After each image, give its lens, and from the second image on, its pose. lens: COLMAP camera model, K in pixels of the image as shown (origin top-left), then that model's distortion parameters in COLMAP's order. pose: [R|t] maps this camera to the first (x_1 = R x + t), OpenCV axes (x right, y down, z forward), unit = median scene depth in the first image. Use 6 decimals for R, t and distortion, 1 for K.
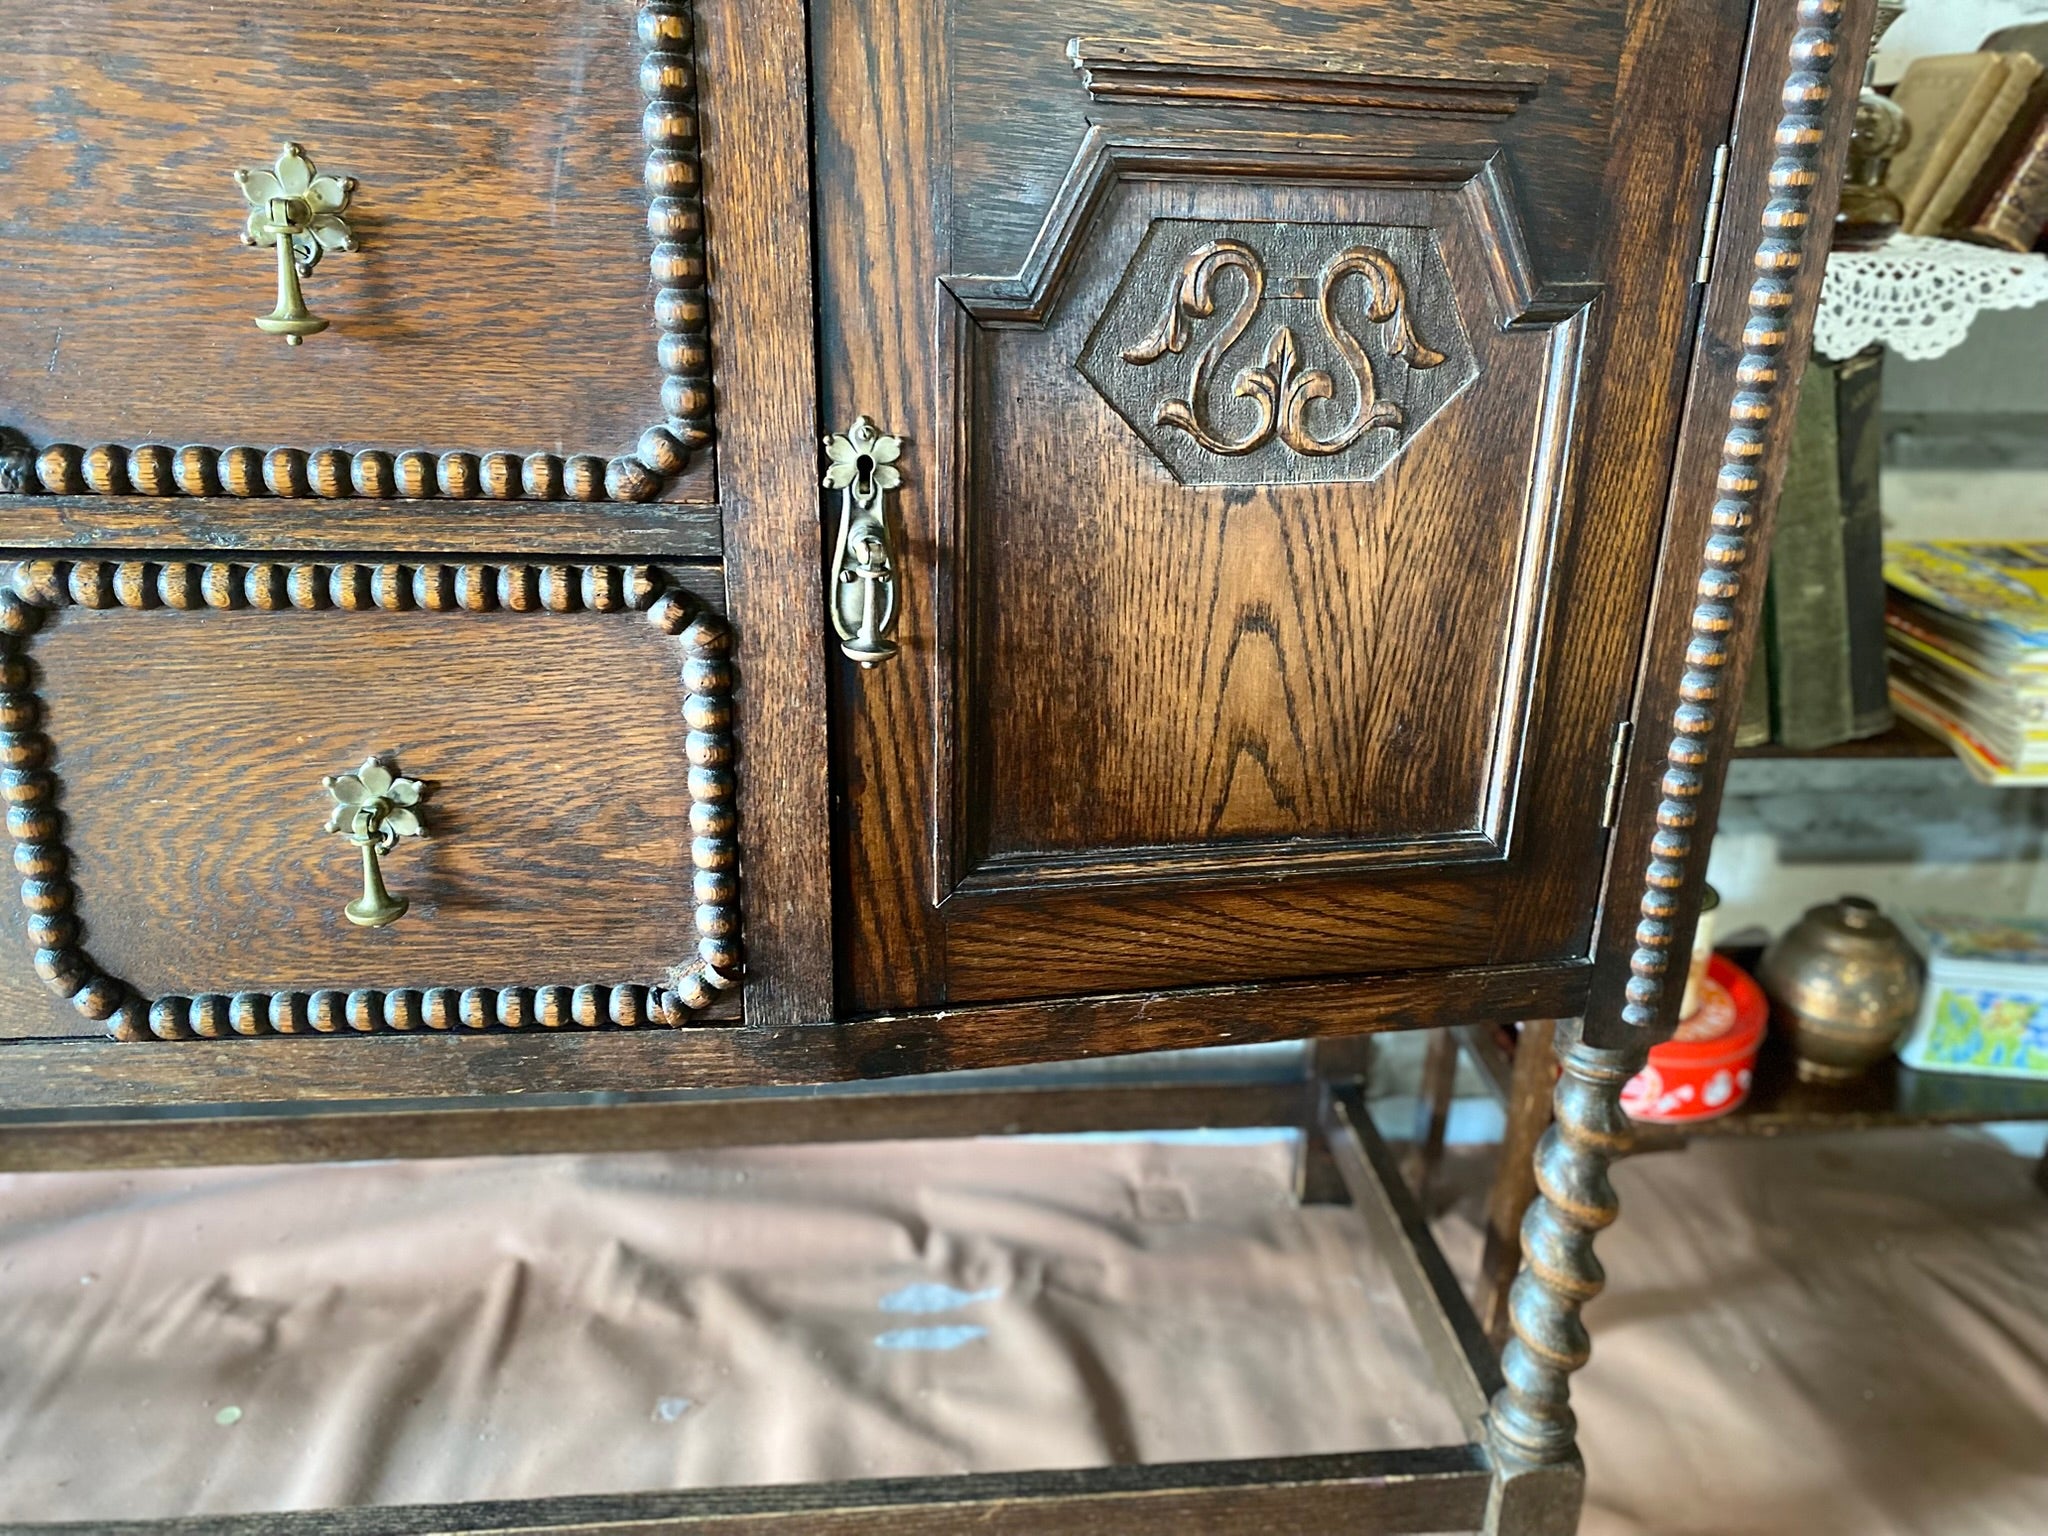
lens RADIAL K [[1572.6, 0, 1027.4], [0, 1572.6, 757.2], [0, 0, 1]] dist [0.007611, -0.015990]
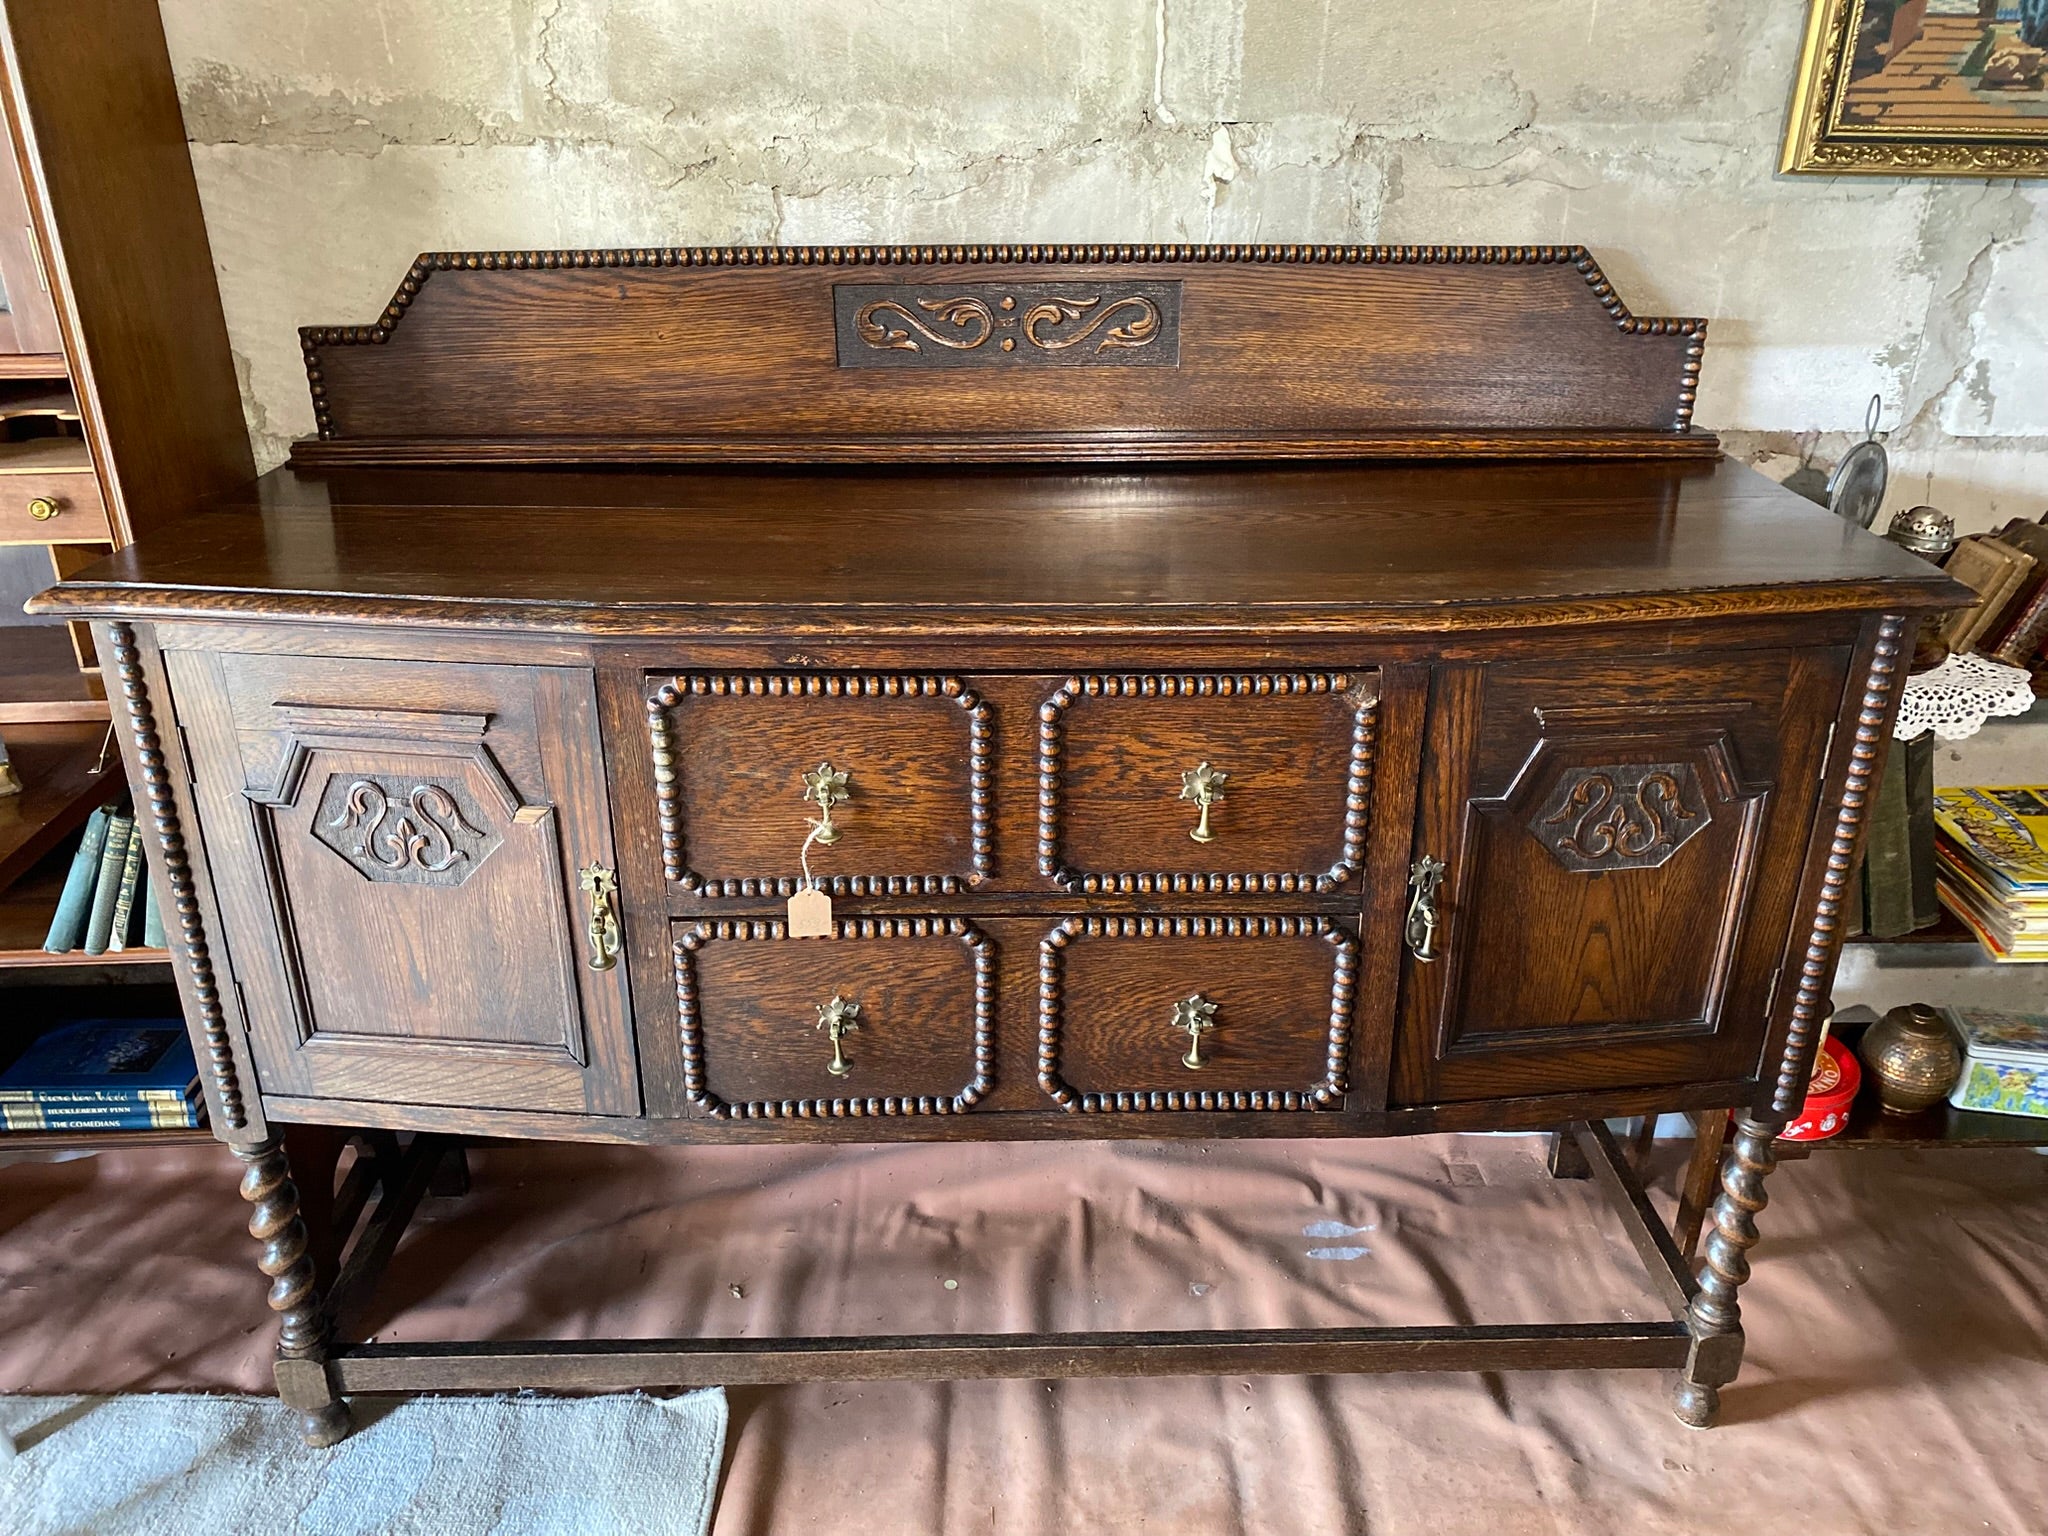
lens RADIAL K [[1550.8, 0, 1024.0], [0, 1550.8, 768.0], [0, 0, 1]] dist [0.051308, -0.080092]
pose [[0.996598, 0.005294, -0.082250, -0.424577], [-0.000567, 0.998352, 0.057392, -0.397488], [0.082418, -0.057150, 0.994958, -1.069005]]
